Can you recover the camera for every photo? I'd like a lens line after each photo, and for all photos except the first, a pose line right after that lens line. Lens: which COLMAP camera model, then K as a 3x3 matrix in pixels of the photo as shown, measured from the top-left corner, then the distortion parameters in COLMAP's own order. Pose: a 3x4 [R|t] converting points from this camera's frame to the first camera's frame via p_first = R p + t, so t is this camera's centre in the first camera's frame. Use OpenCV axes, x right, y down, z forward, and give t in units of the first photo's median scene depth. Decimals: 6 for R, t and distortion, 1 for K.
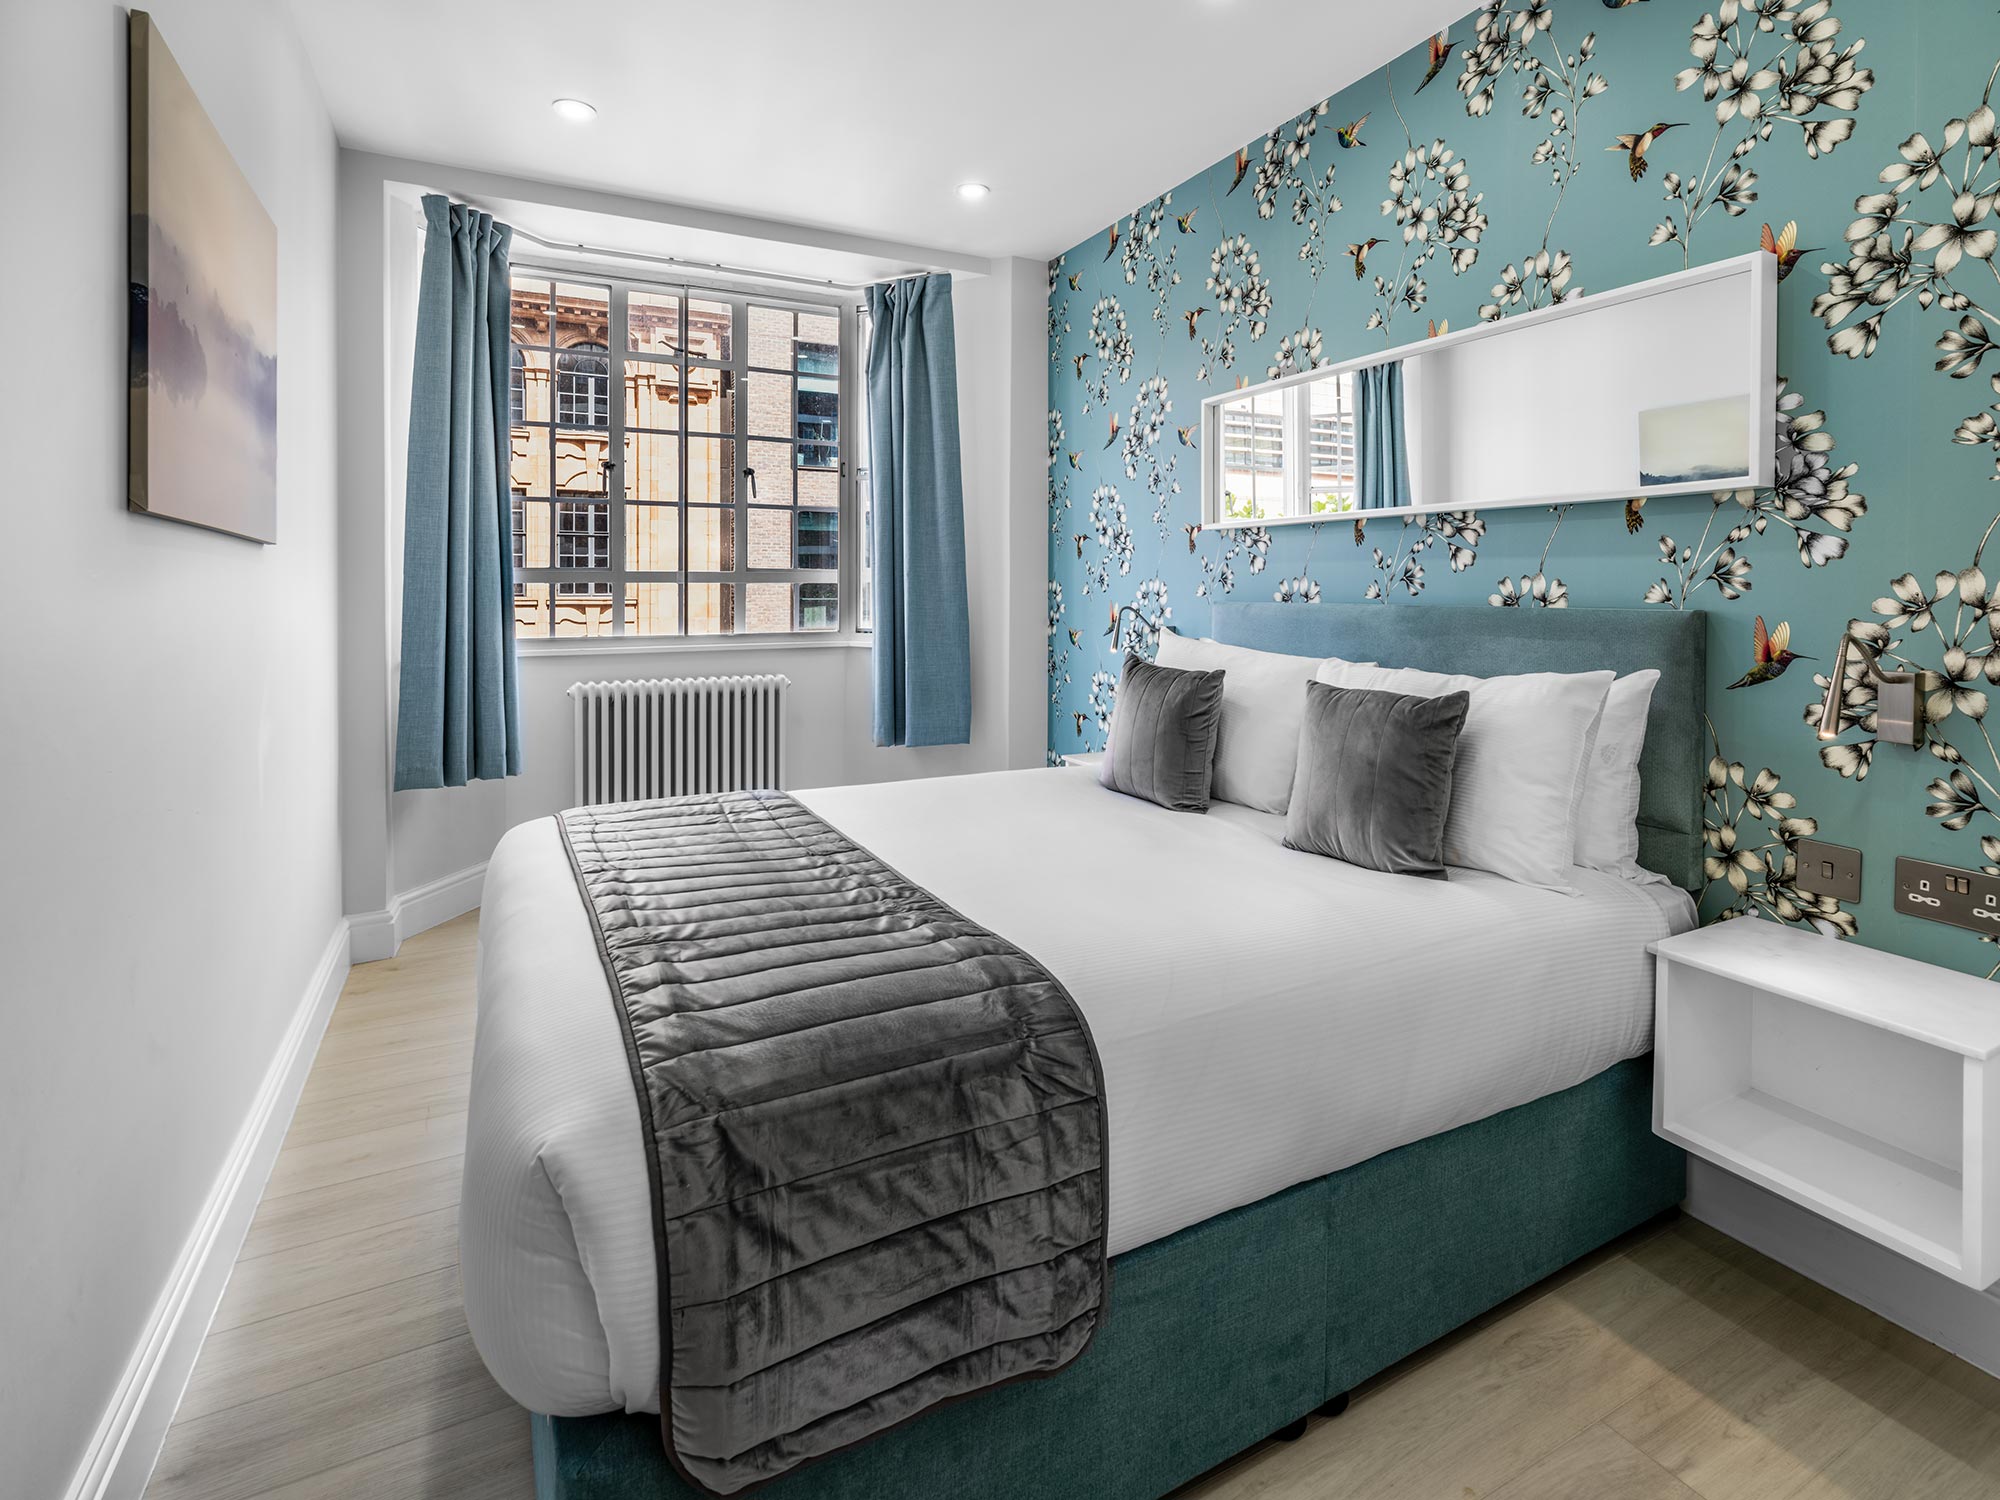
lens RADIAL K [[974.8, 0, 999.7], [0, 974.8, 692.6], [0, 0, 1]] dist [-0.000194, 0.001293]
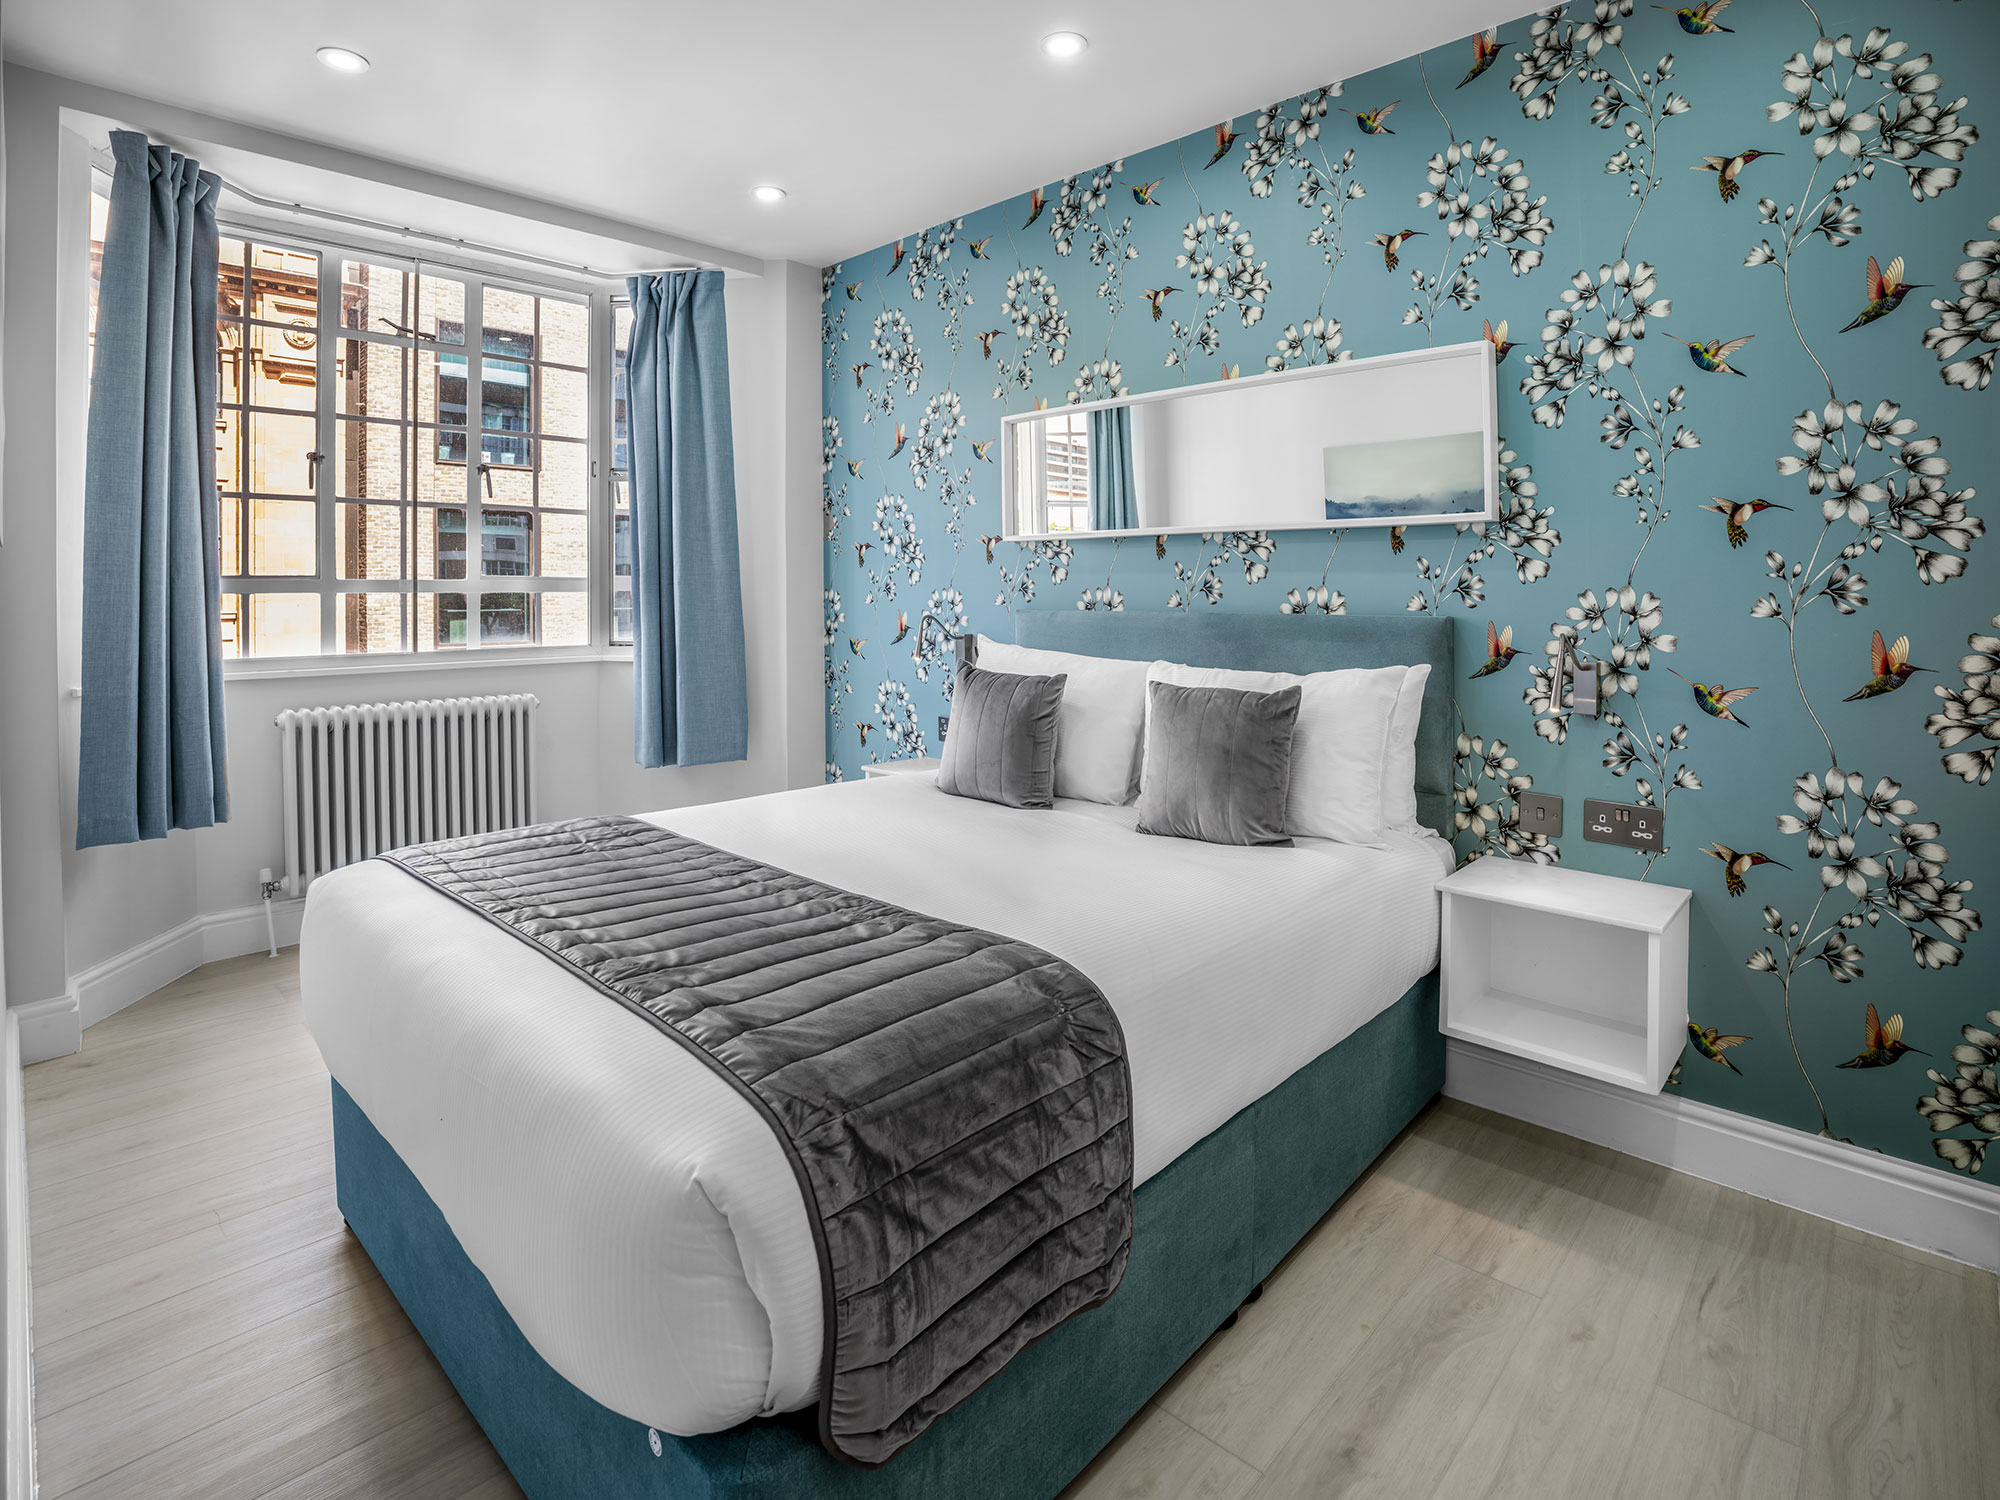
lens RADIAL K [[1003.2, 0, 1008.6], [0, 1003.2, 706.0], [0, 0, 1]] dist [-0.065445, 0.012898]
pose [[0.943516, -0.033951, 0.329582, -0.240831], [0.033535, 0.999413, 0.006949, 0.002861], [-0.329625, 0.004496, 0.944101, -0.017073]]
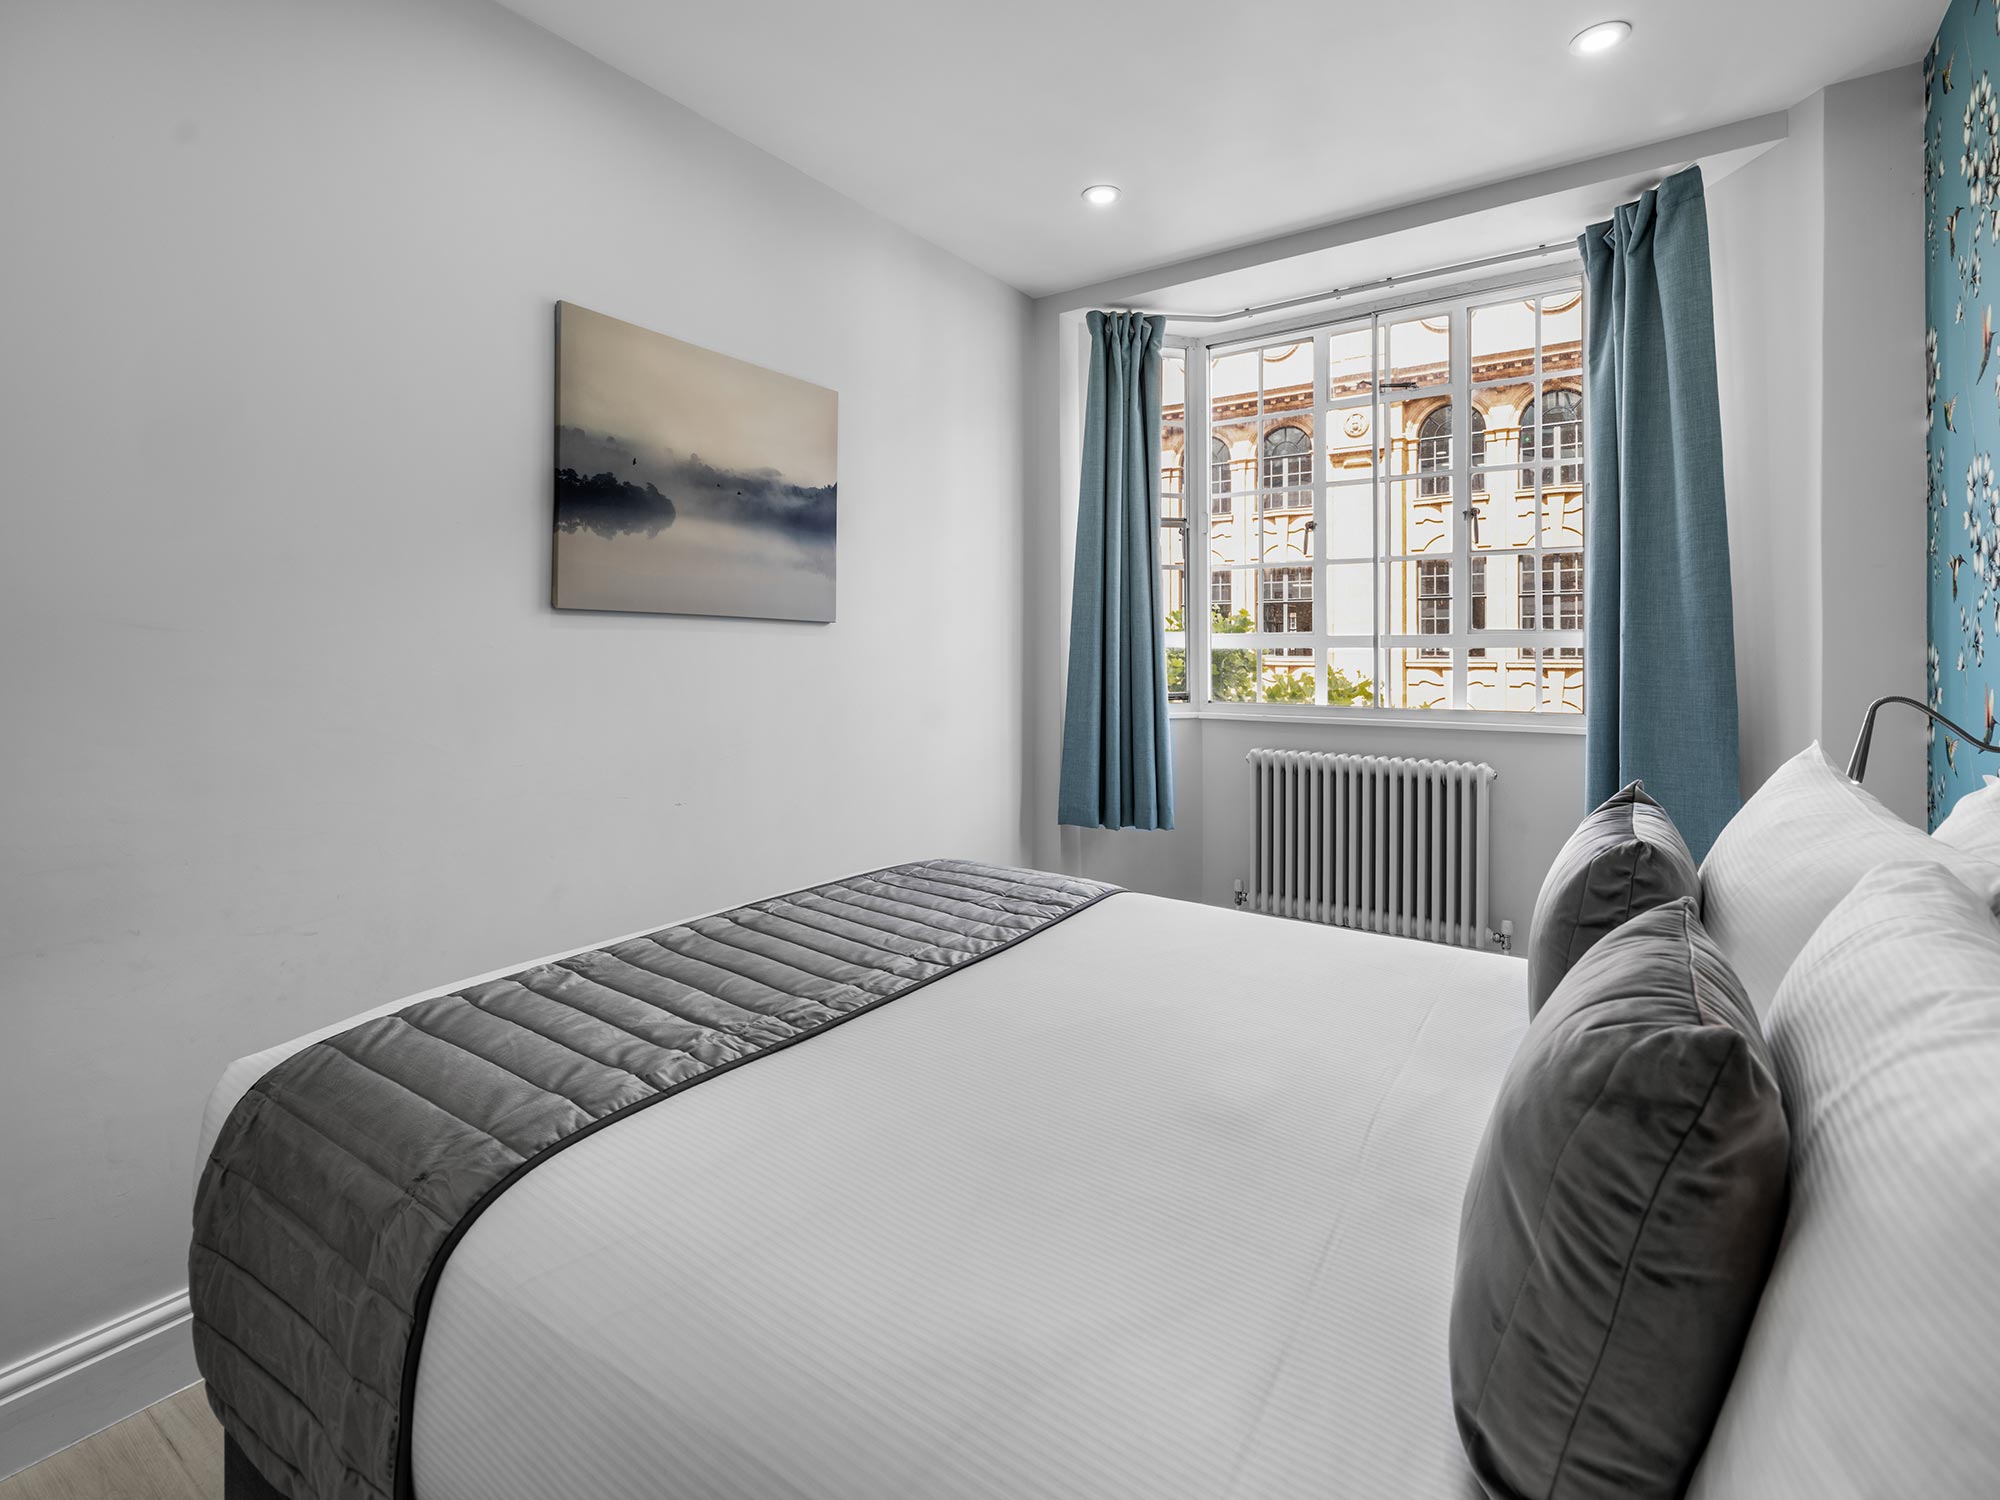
lens RADIAL K [[919.9, 0, 1001.0], [0, 919.9, 731.3], [0, 0, 1]] dist [-0.001388, 0.000201]
pose [[0.488226, 0.077181, -0.869298, 0.544796], [-0.094372, 0.994910, 0.035331, -0.077373], [0.867600, 0.064787, 0.493024, 0.654884]]
